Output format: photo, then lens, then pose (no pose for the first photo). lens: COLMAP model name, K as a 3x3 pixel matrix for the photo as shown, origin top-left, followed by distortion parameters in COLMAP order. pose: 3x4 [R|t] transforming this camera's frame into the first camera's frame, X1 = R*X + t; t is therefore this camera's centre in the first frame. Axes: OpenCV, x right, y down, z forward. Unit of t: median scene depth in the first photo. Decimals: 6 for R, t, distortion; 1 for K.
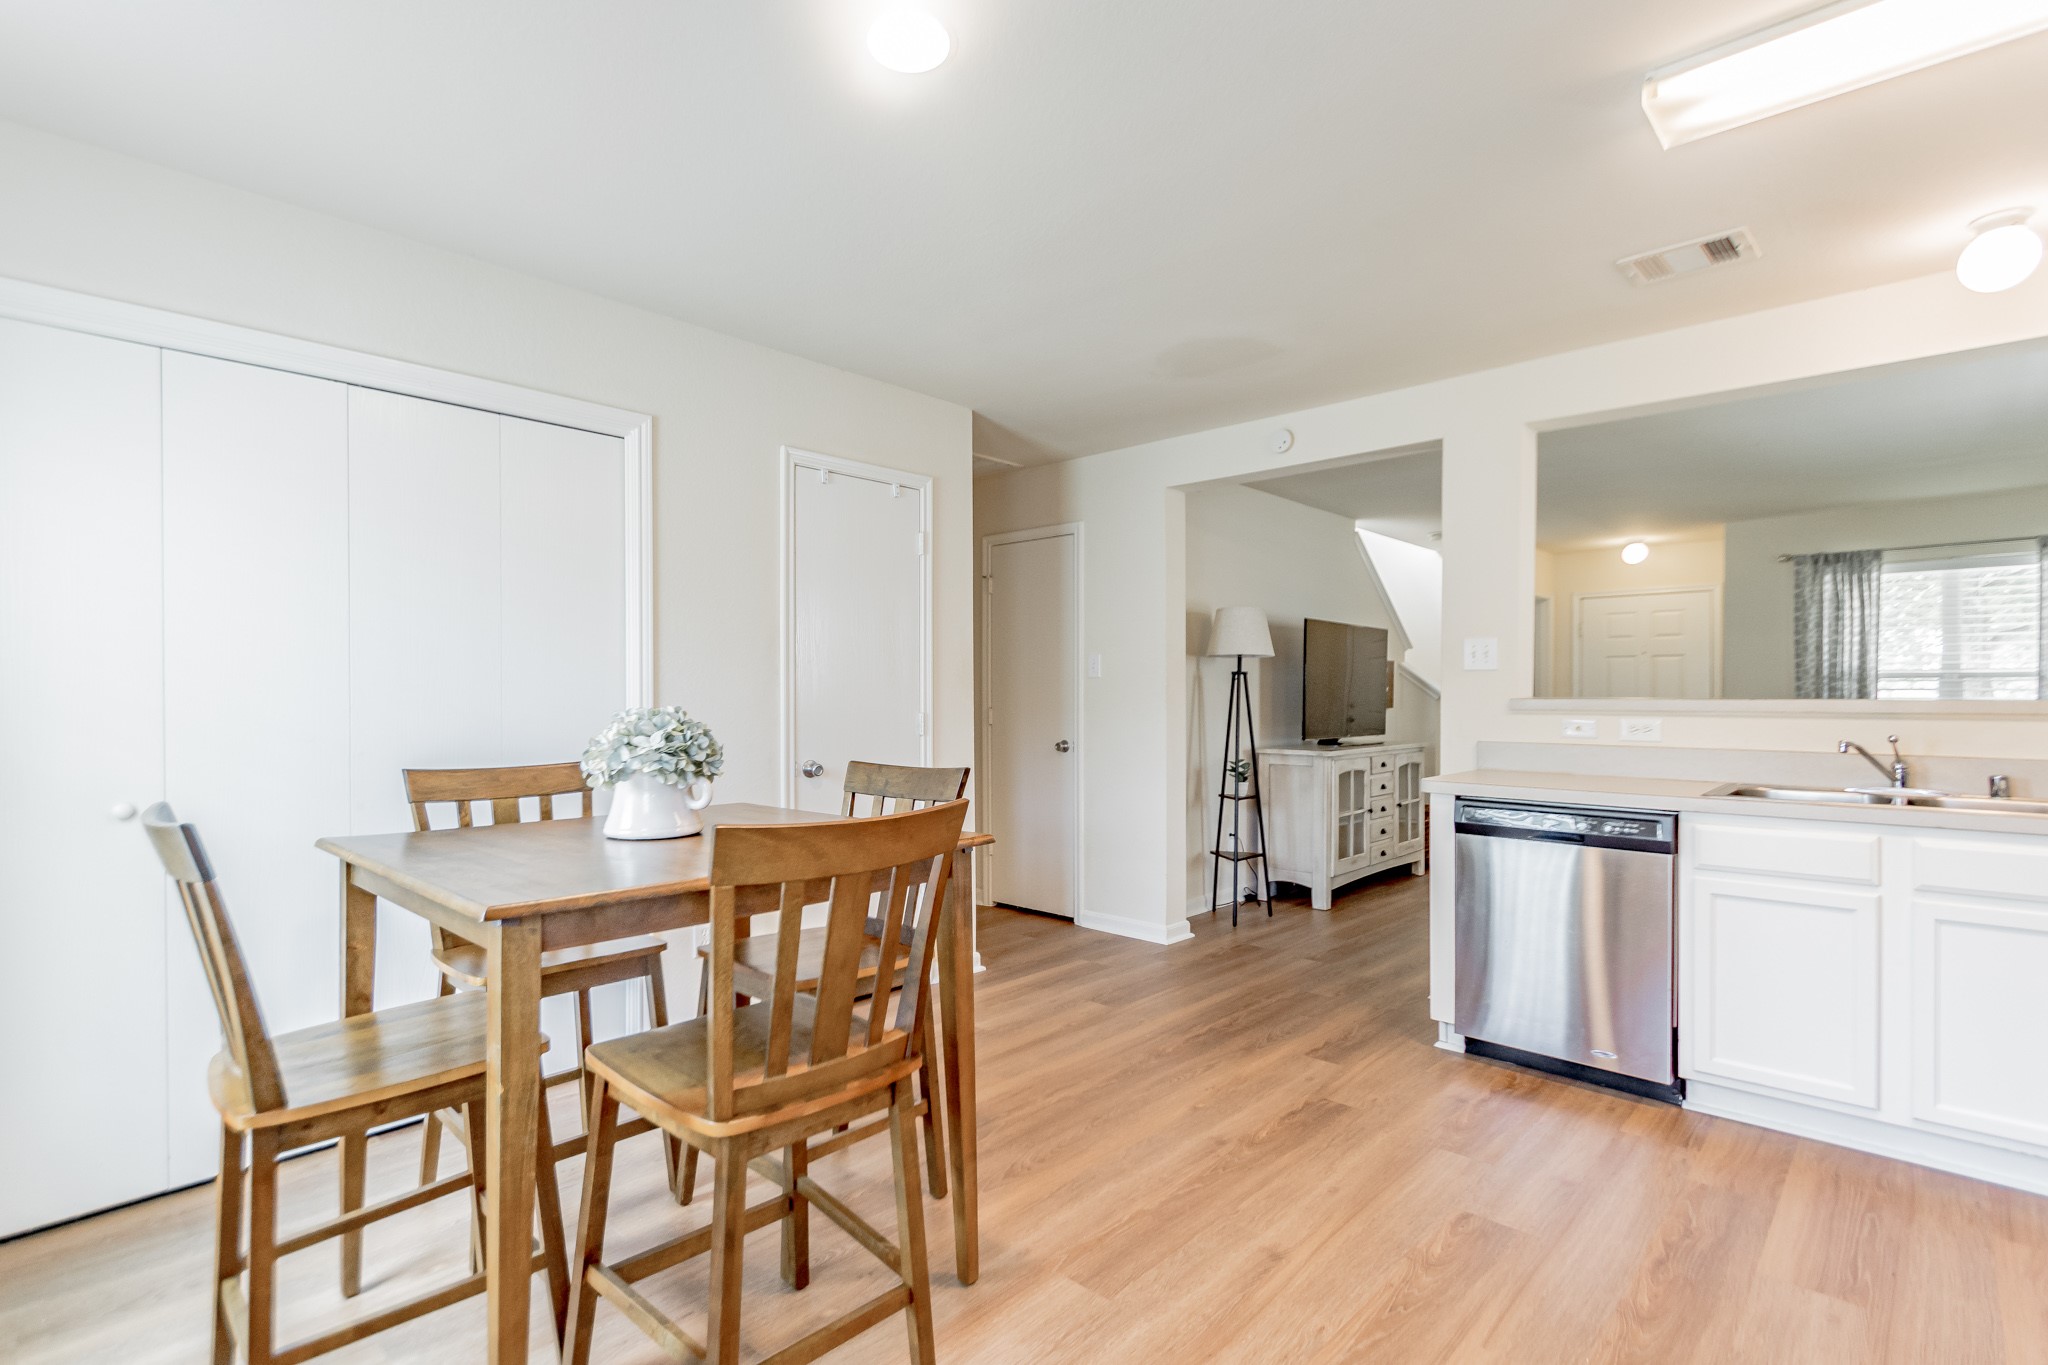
lens RADIAL K [[958.4, 0, 1030.7], [0, 958.4, 695.8], [0, 0, 1]] dist [-0.000190, -0.000158]
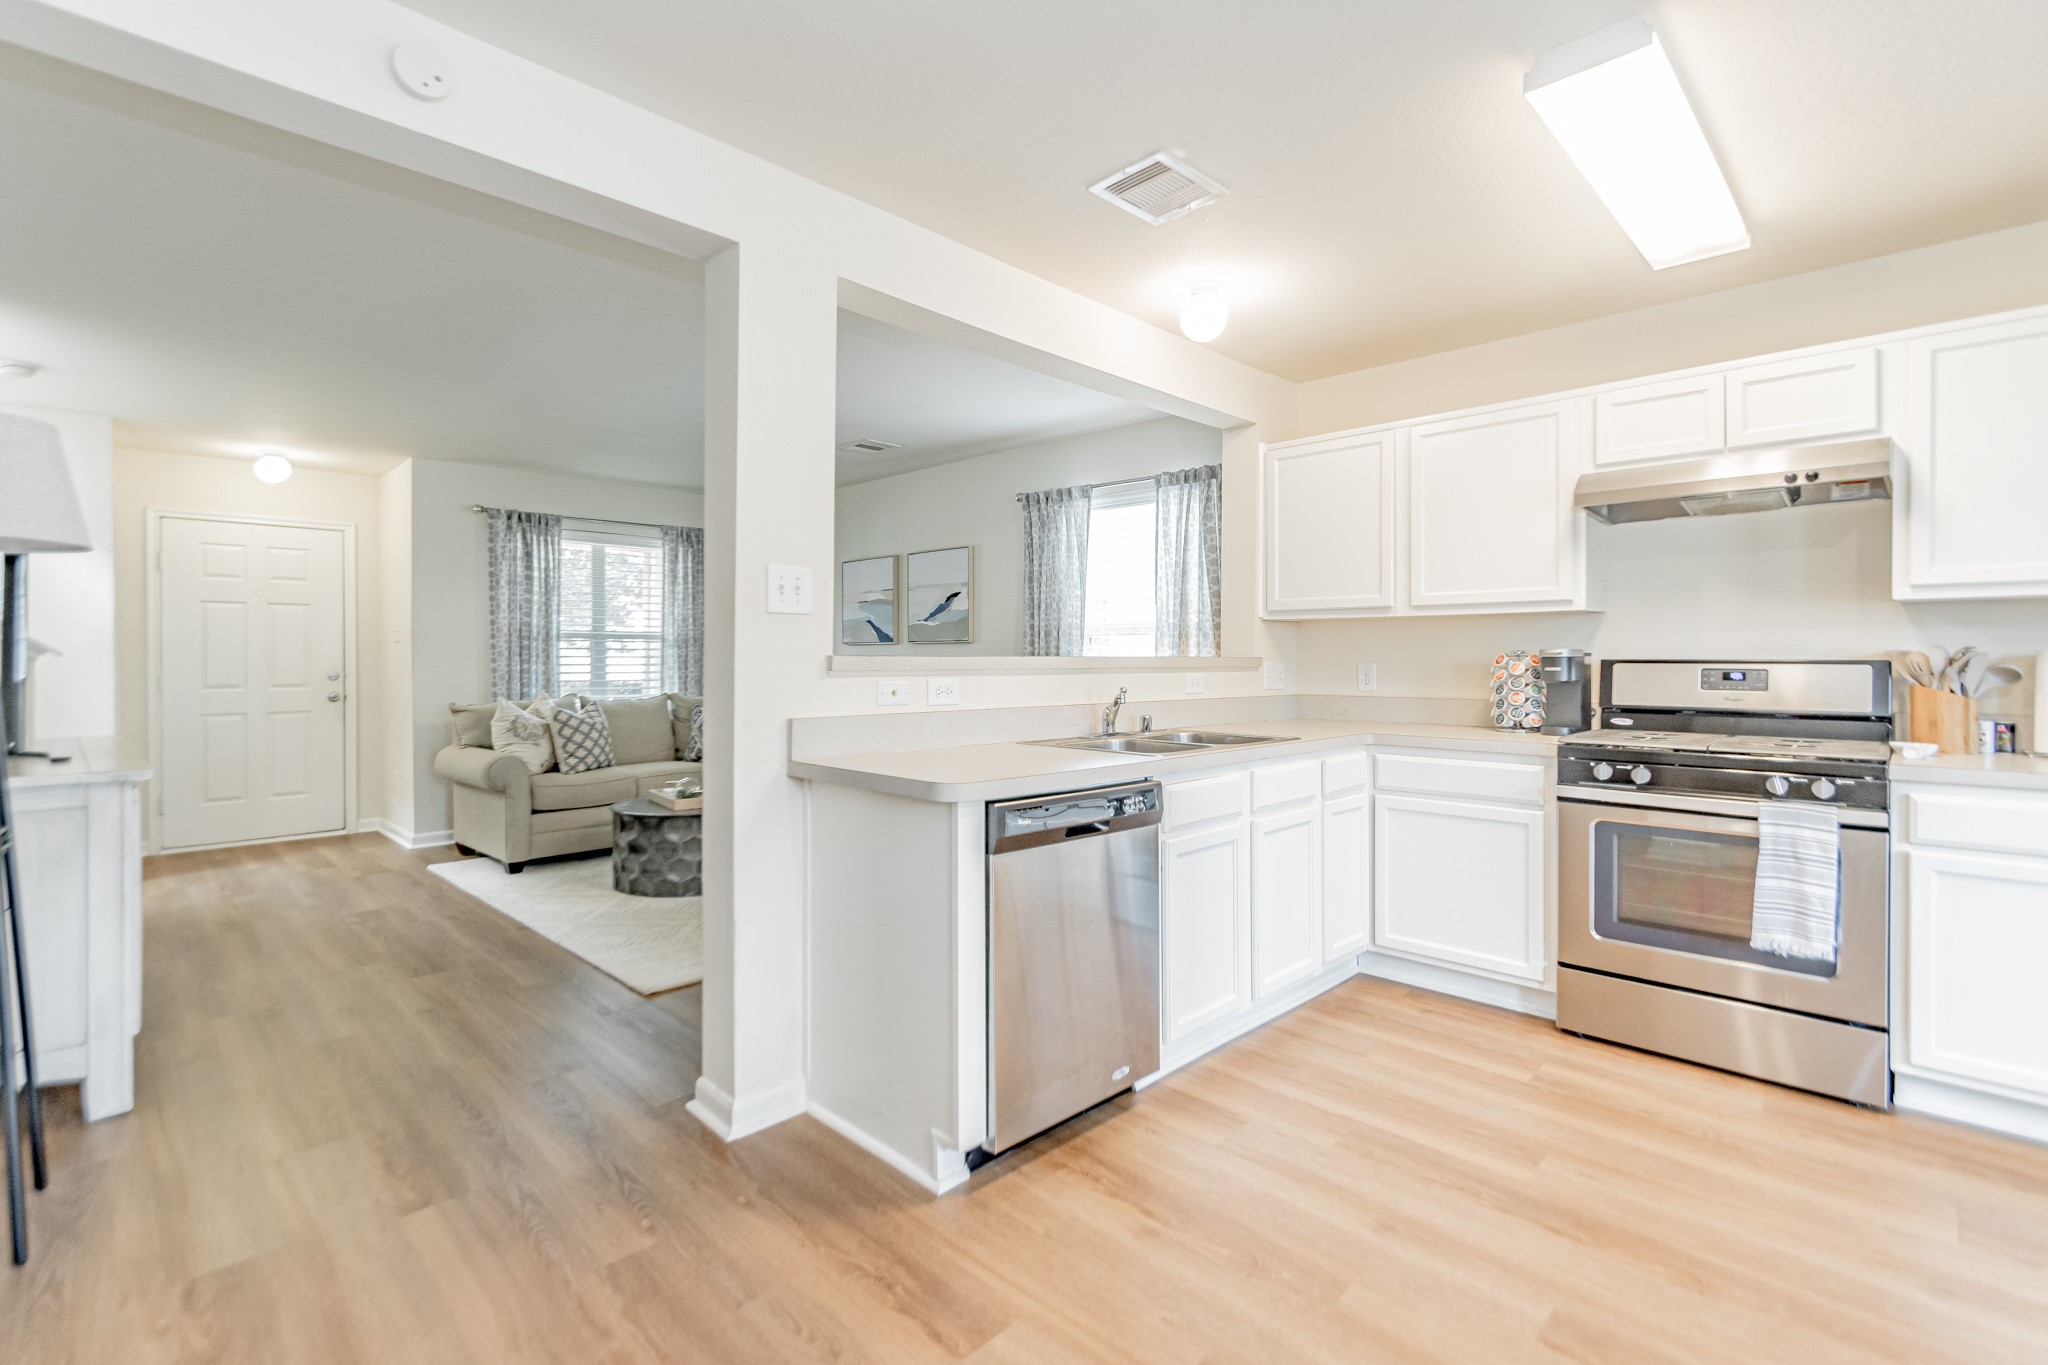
lens RADIAL K [[920.9, 0, 988.1], [0, 920.9, 657.0], [0, 0, 1]] dist [0.000125, -0.000292]
pose [[0.055962, 0.001481, 0.998432, -0.149659], [-0.003033, 0.999995, -0.001314, 0.003979], [-0.998428, -0.002955, 0.055966, 0.722607]]
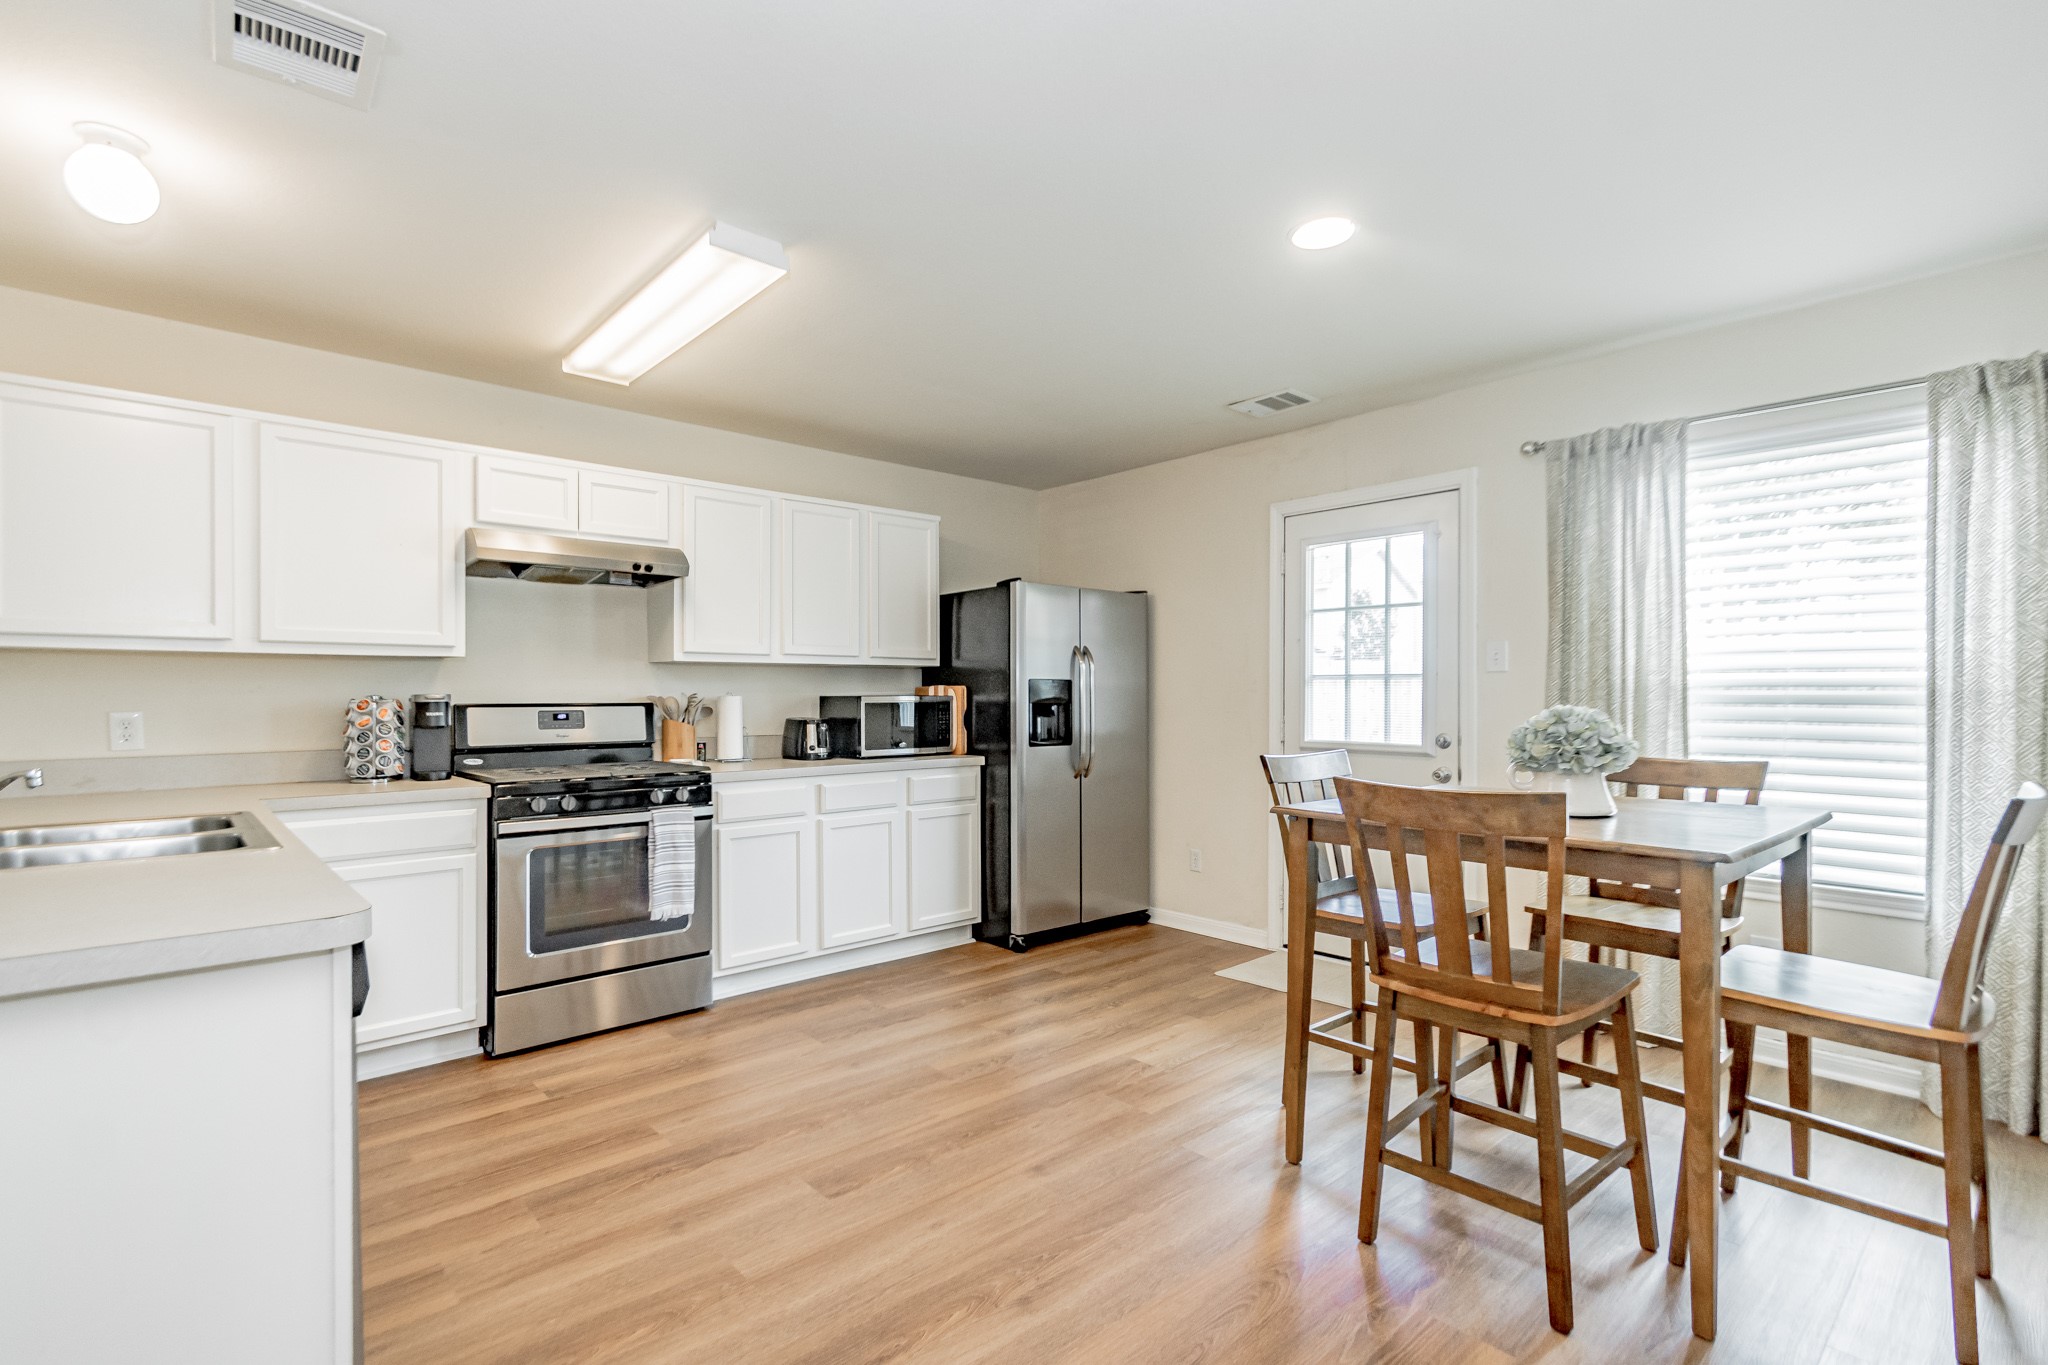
lens RADIAL K [[958.4, 0, 1030.7], [0, 958.4, 695.8], [0, 0, 1]] dist [-0.000190, -0.000158]
pose [[-0.996837, 0.005493, 0.079280, 0.080104], [0.005193, 0.999979, -0.003997, 0.002274], [-0.079300, -0.003573, -0.996844, 1.045188]]
